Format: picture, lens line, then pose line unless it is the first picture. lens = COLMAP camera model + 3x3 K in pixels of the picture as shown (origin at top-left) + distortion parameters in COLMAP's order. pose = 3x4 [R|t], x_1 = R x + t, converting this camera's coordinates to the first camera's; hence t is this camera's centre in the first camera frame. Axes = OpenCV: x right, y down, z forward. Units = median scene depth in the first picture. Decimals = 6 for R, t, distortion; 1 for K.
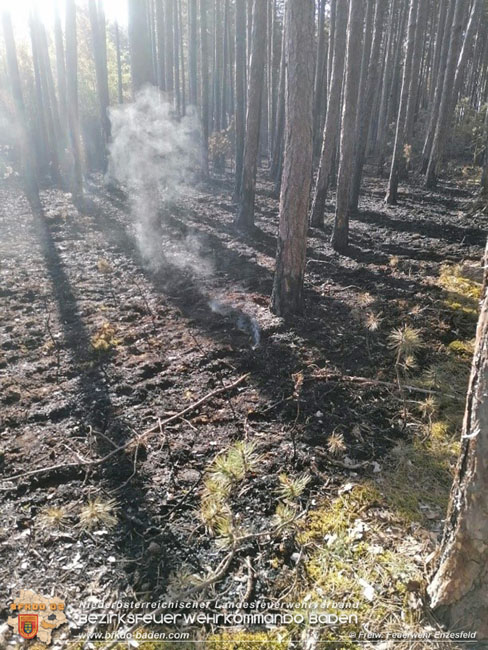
lens RADIAL K [[487.6, 0, 244.0], [0, 487.6, 325.0], [0, 0, 1]] dist [0.046340, -0.004326]
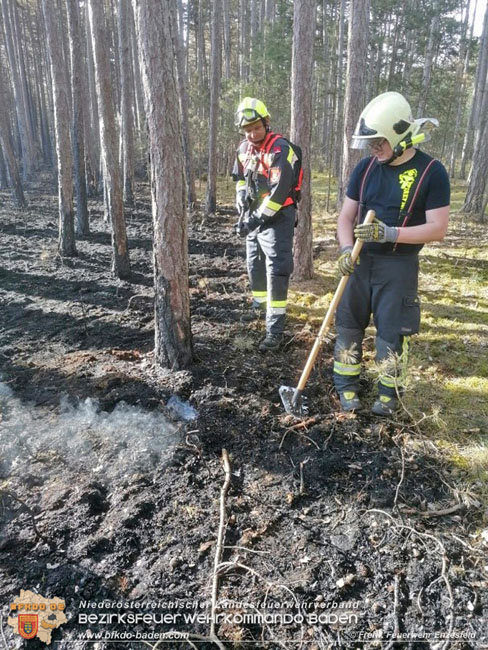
lens RADIAL K [[487.6, 0, 244.0], [0, 487.6, 325.0], [0, 0, 1]] dist [0.046340, -0.004326]
pose [[0.770496, -0.204437, 0.603773, -0.397021], [0.220824, 0.974130, 0.048037, -0.129582], [-0.597974, 0.096315, 0.795708, 0.314746]]
